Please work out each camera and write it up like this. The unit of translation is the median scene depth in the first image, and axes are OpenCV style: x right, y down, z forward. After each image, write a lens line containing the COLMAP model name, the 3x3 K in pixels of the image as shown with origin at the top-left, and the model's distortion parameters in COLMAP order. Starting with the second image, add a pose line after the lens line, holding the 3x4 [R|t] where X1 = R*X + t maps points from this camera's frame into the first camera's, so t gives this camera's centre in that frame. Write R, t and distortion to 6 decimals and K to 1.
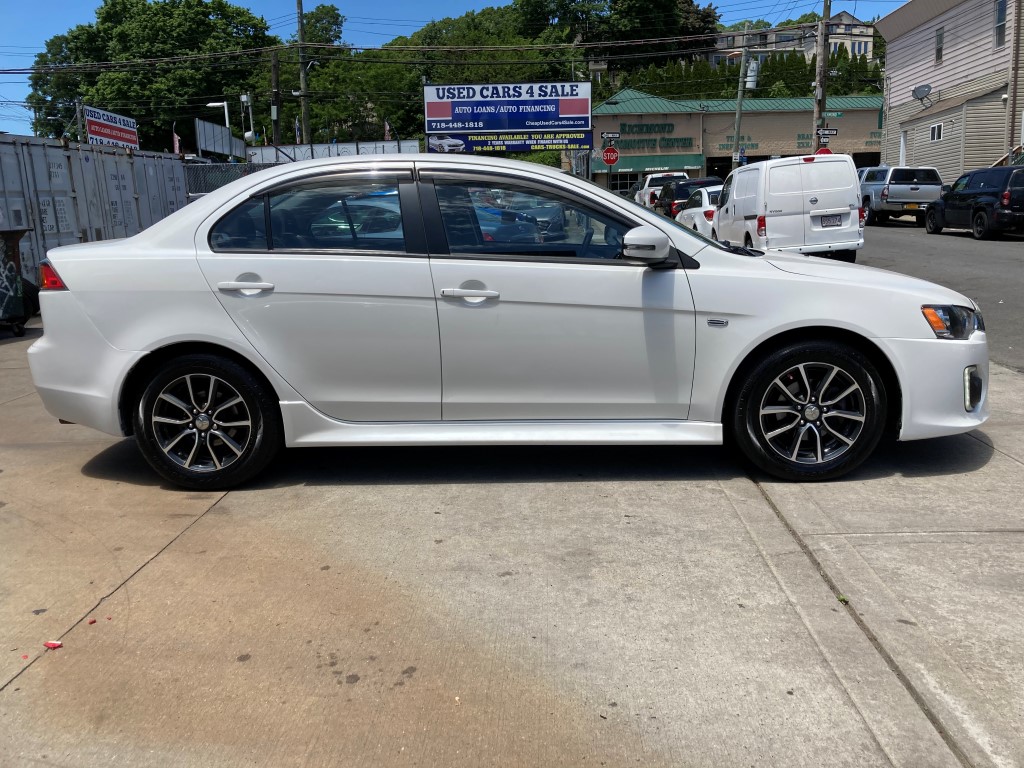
lens RADIAL K [[833.9, 0, 531.7], [0, 833.9, 382.3], [0, 0, 1]] dist [0.015900, -0.005175]
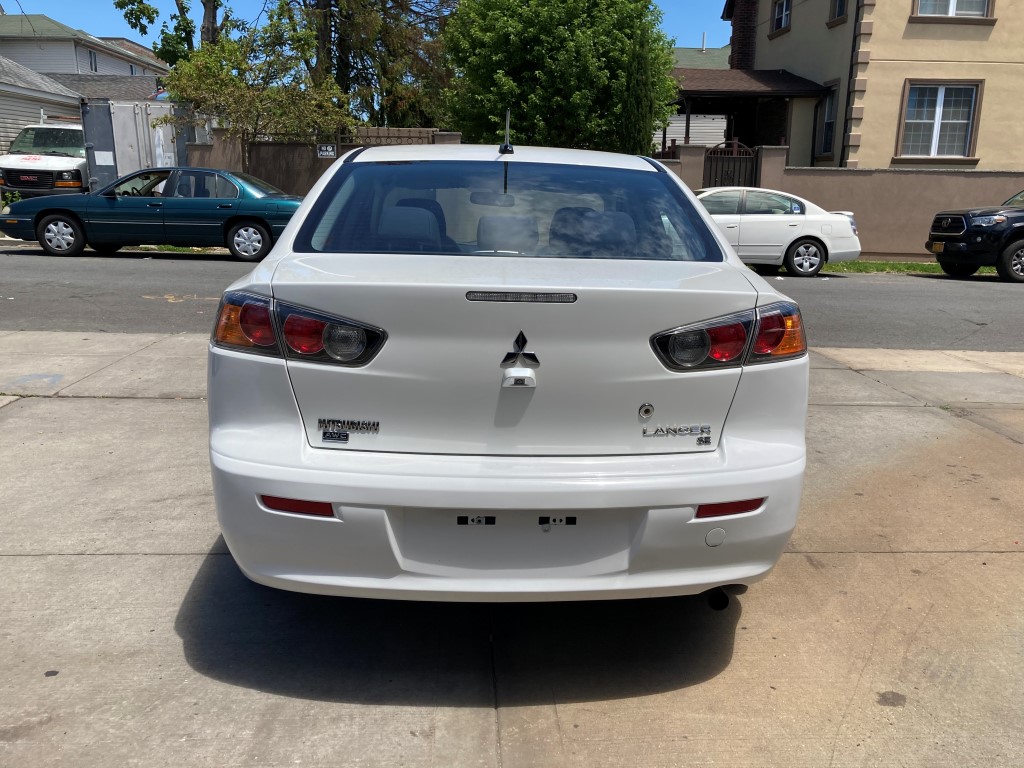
lens RADIAL K [[851.0, 0, 517.1], [0, 851.0, 384.5], [0, 0, 1]] dist [0.006285, 0.014838]
pose [[-0.096862, -0.194547, 0.976099, -0.329578], [0.175880, 0.961931, 0.209176, -0.071724], [-0.979635, 0.191937, -0.058957, 0.352696]]
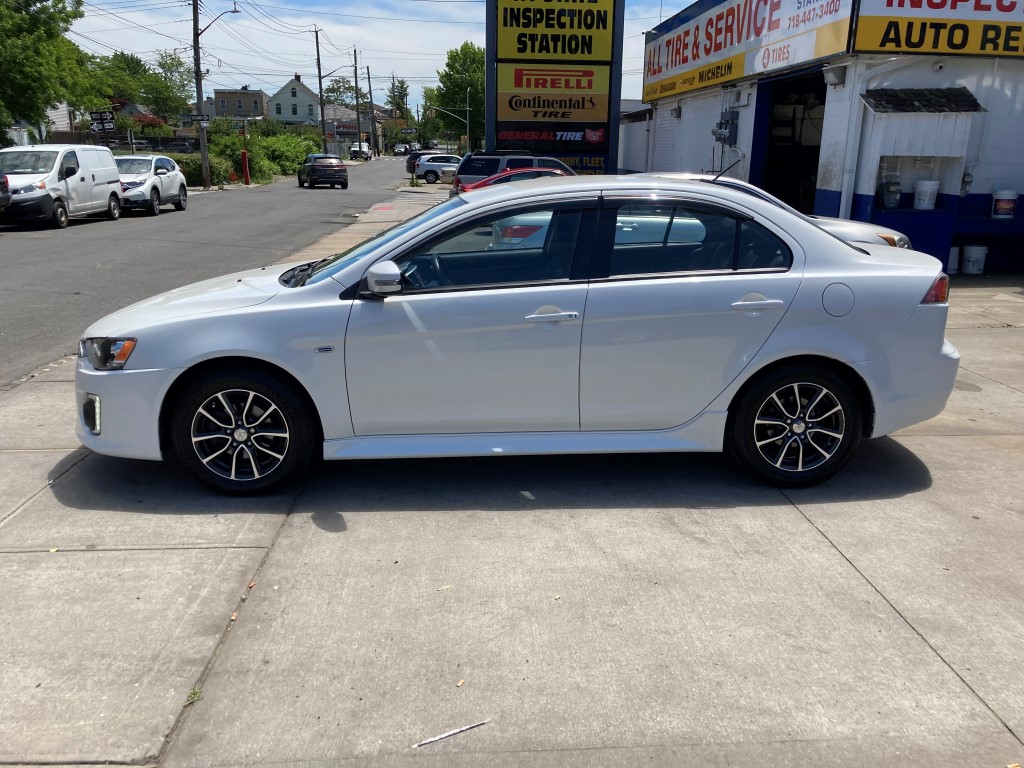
lens RADIAL K [[849.5, 0, 513.1], [0, 849.5, 410.3], [0, 0, 1]] dist [0.014411, 0.002840]
pose [[-0.994137, 0.048539, -0.096619, 0.031006], [-0.002450, 0.883236, 0.468921, -0.167696], [0.108099, 0.466409, -0.877939, 0.677302]]
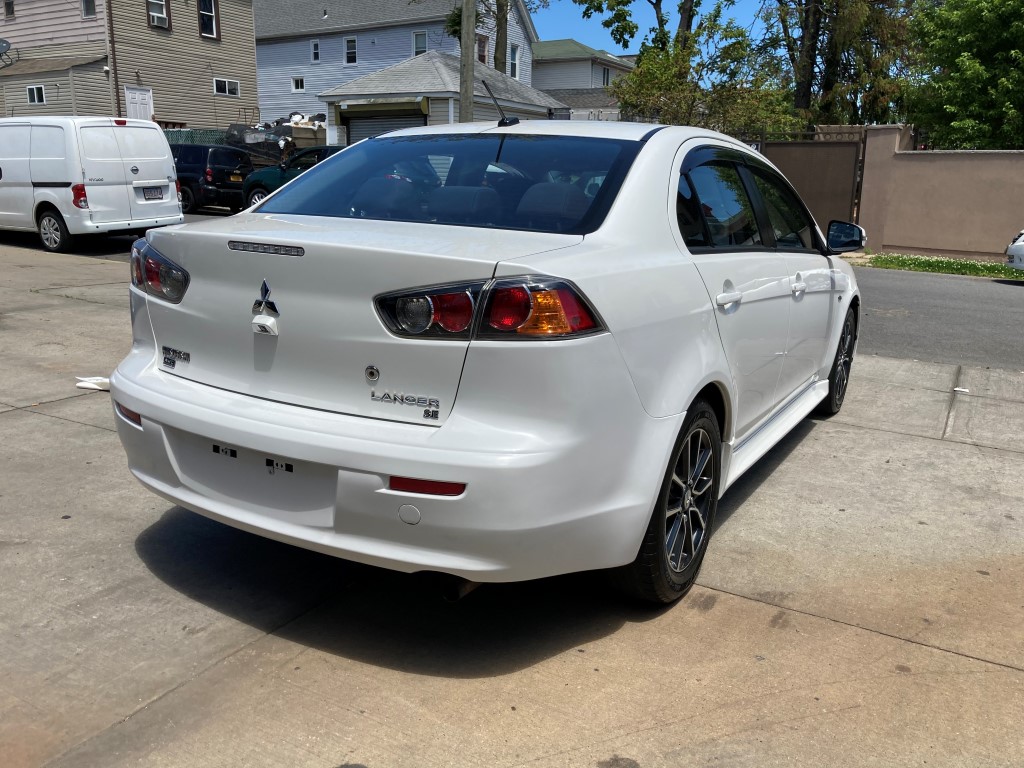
lens RADIAL K [[842.1, 0, 507.6], [0, 842.1, 384.9], [0, 0, 1]] dist [0.010423, -0.003707]
pose [[0.469245, -0.165477, 0.867425, -0.299937], [0.132529, 0.984357, 0.116091, -0.041667], [-0.873066, 0.060484, 0.483836, 0.223164]]
